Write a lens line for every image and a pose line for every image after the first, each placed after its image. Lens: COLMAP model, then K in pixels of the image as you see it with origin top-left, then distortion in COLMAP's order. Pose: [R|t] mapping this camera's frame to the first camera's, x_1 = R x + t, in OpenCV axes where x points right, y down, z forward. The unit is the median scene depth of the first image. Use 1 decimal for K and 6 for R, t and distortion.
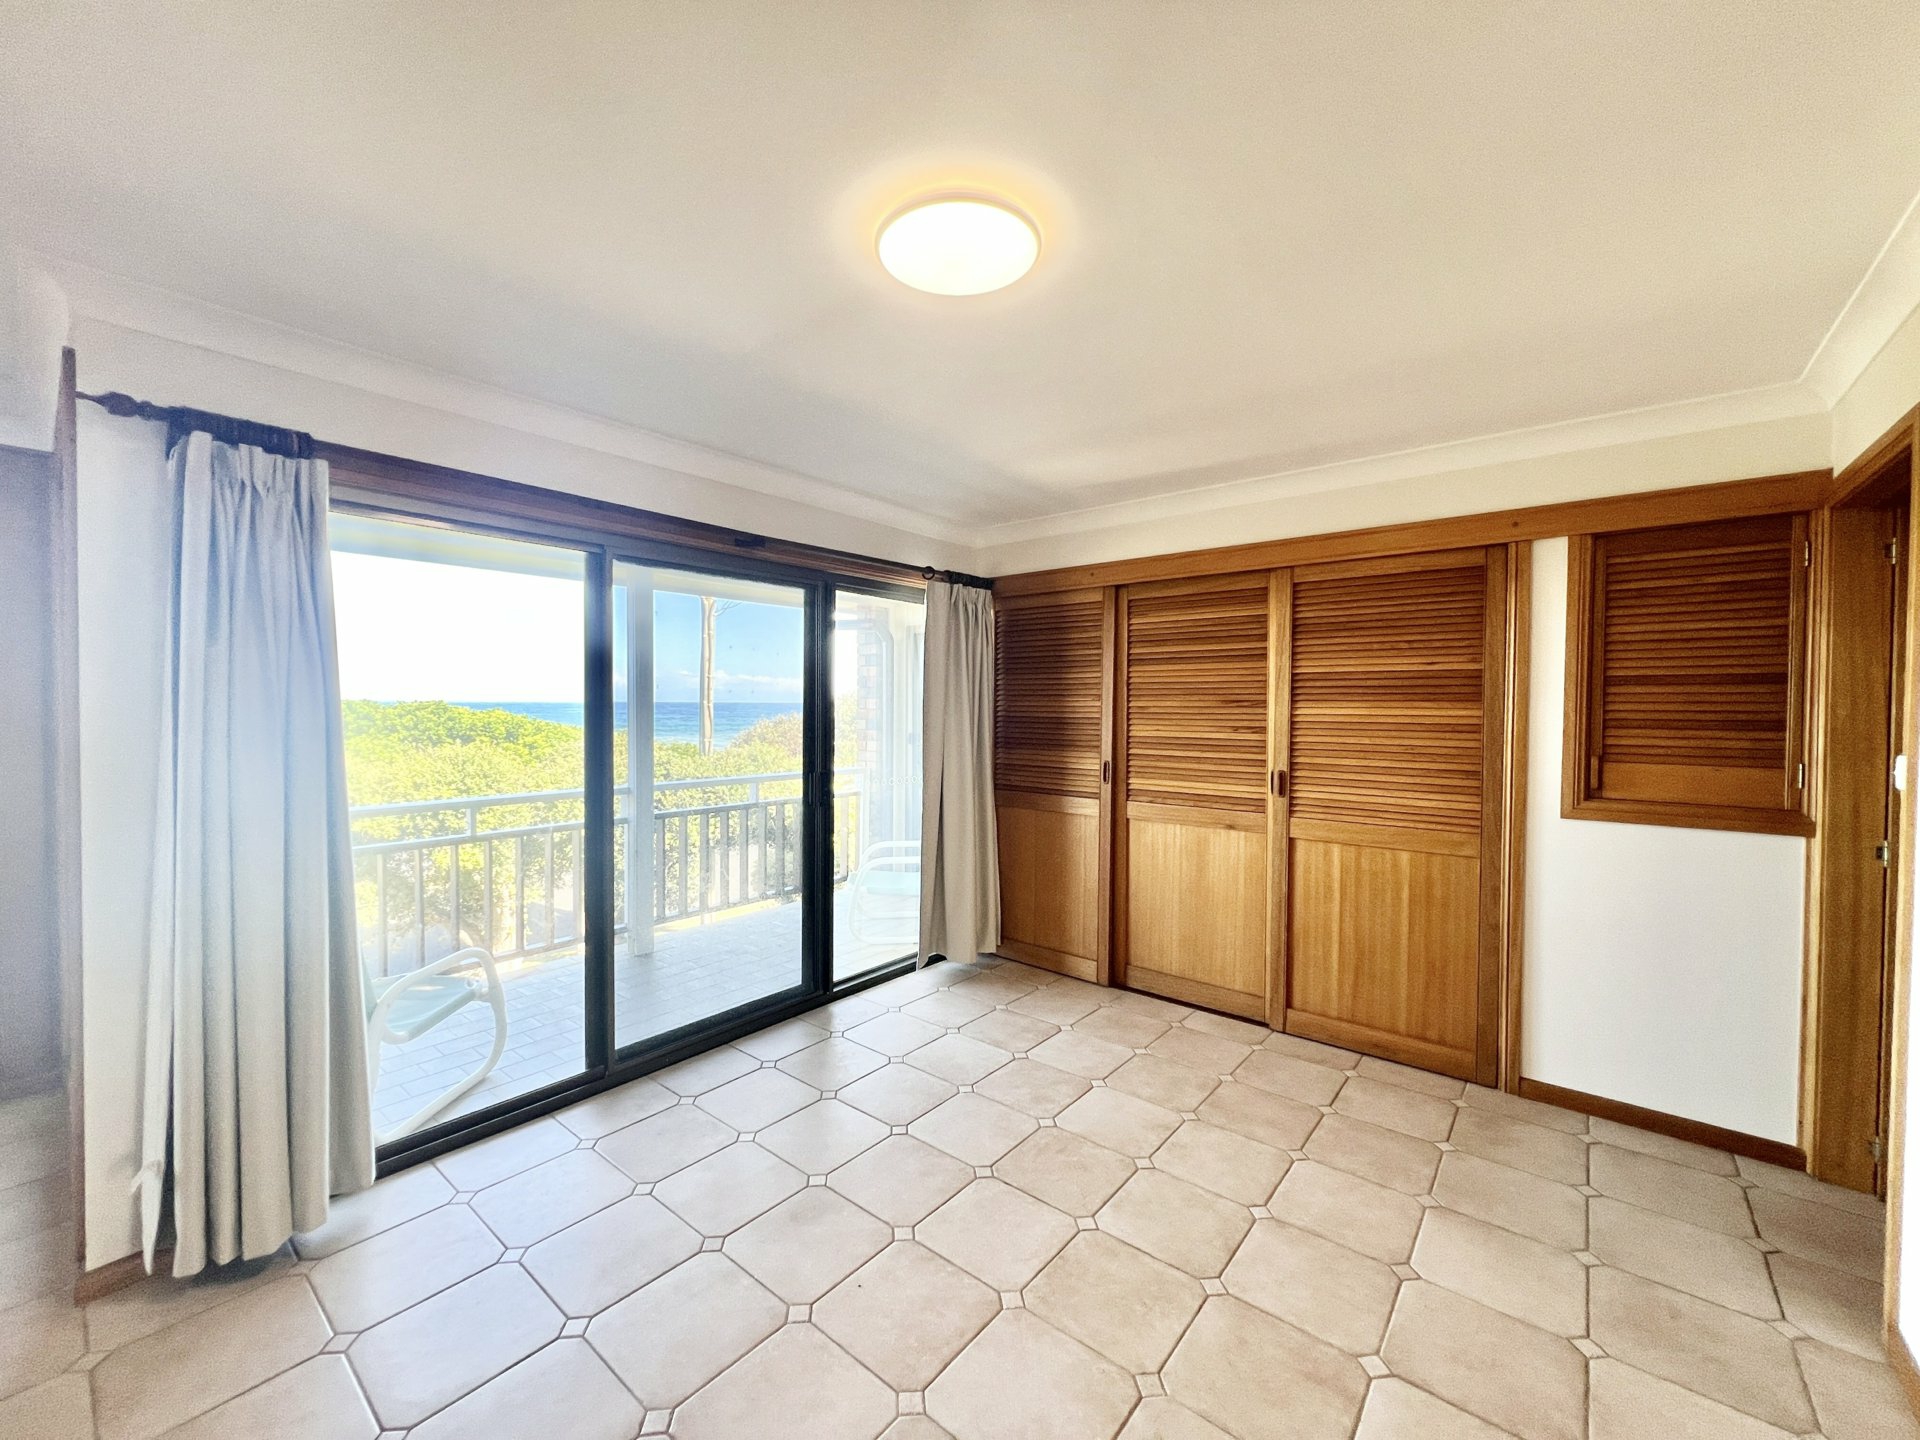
lens RADIAL K [[763.5, 0, 959.9], [0, 763.5, 719.9], [0, 0, 1]] dist [0.002336, 0.000152]
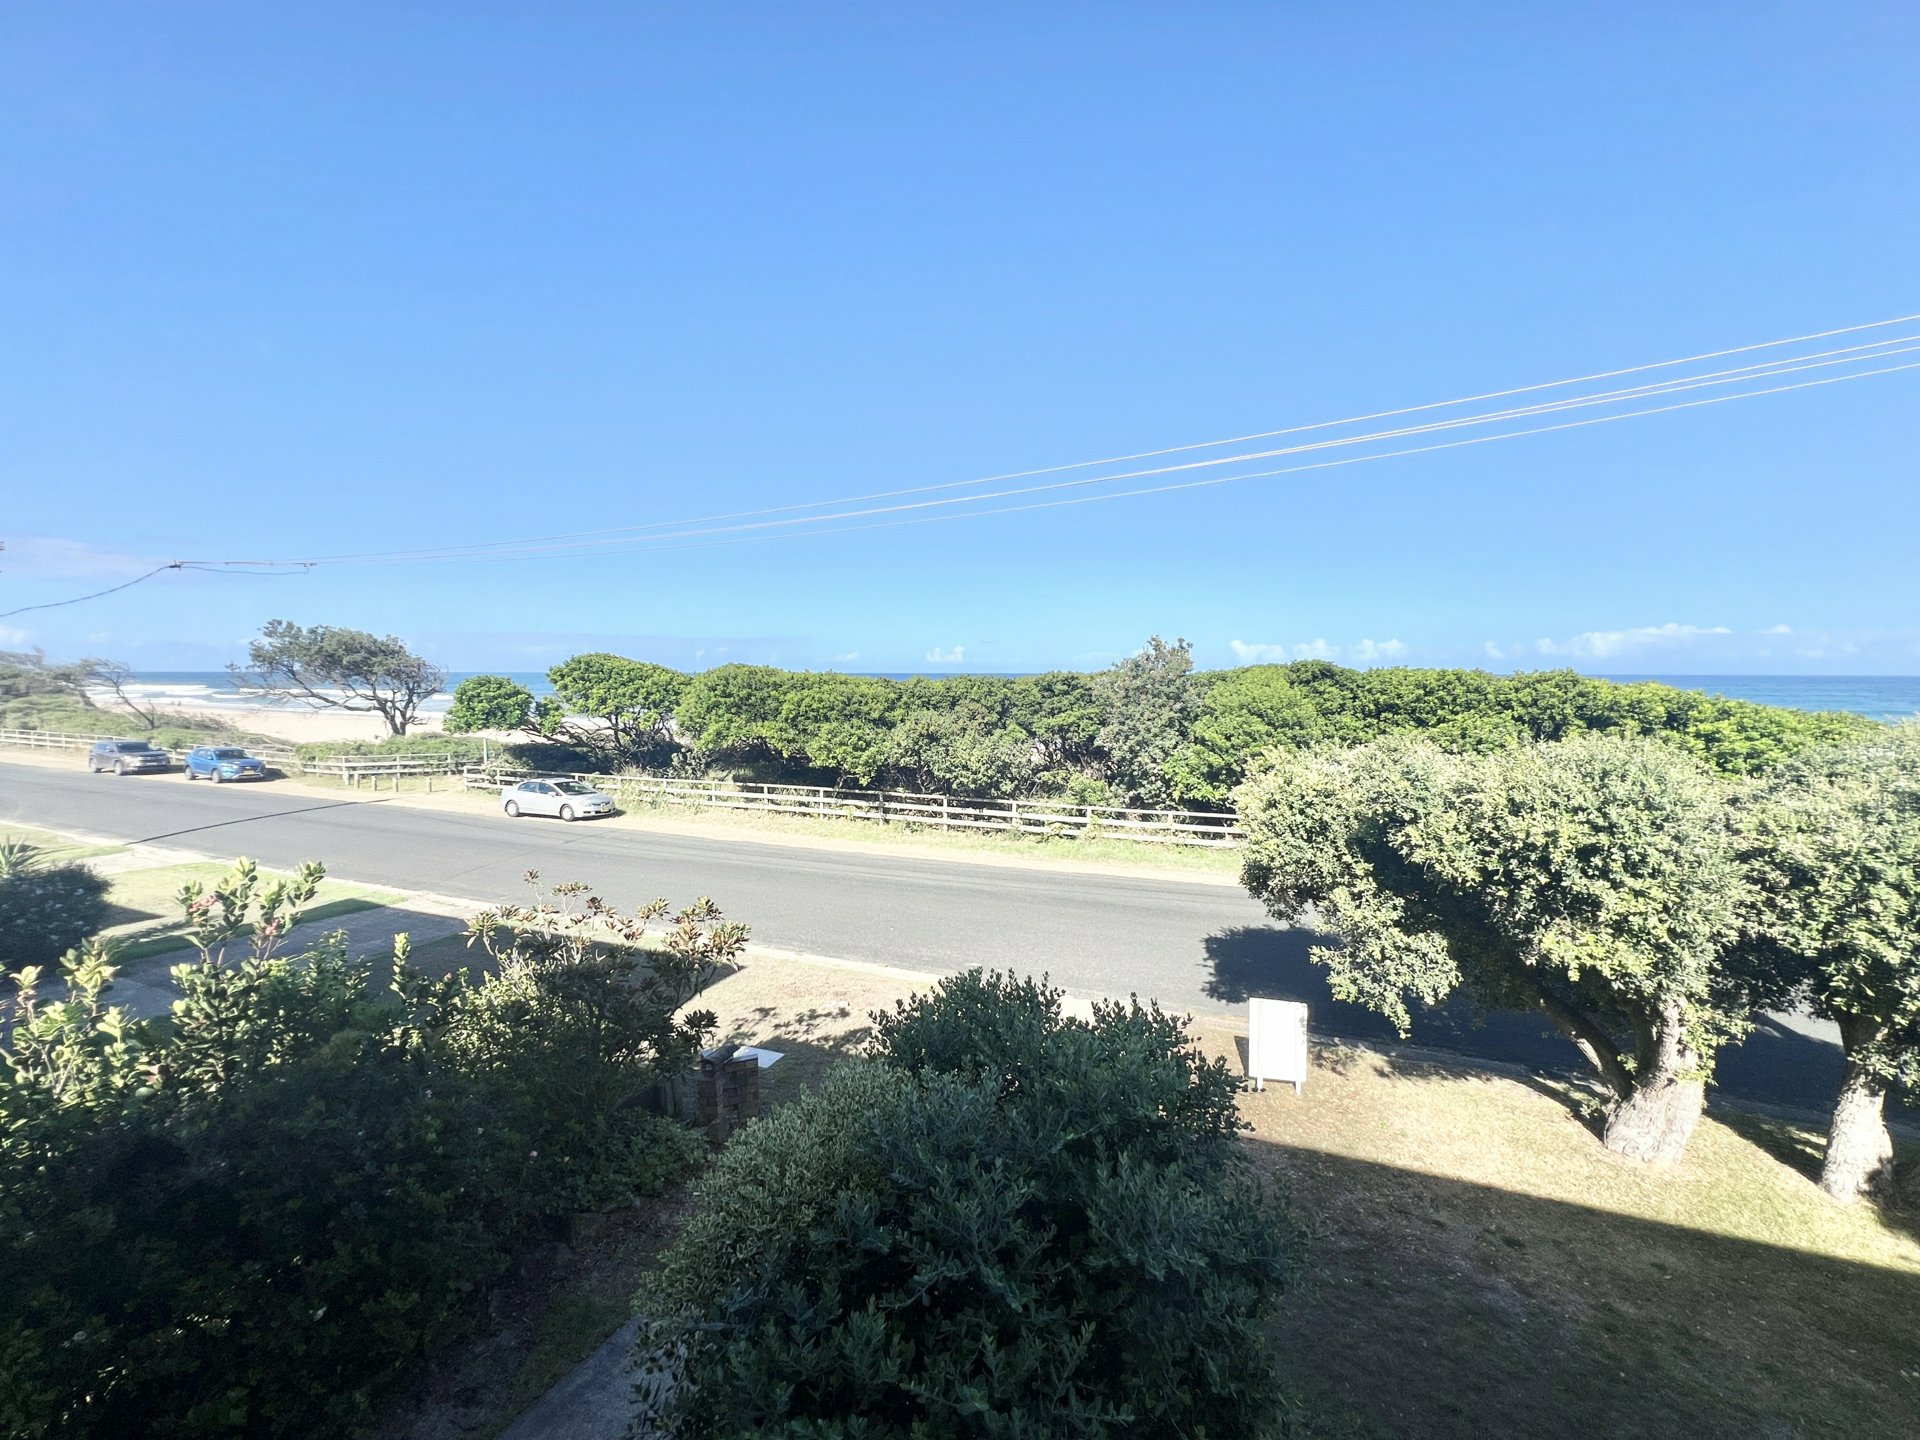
lens RADIAL K [[764.5, 0, 953.0], [0, 764.5, 720.9], [0, 0, 1]] dist [0.002296, 0.000103]
pose [[0.291994, 0.052839, -0.954959, -0.130541], [-0.020253, 0.998590, 0.049061, 0.000441], [0.956206, 0.005015, 0.292652, 0.194623]]
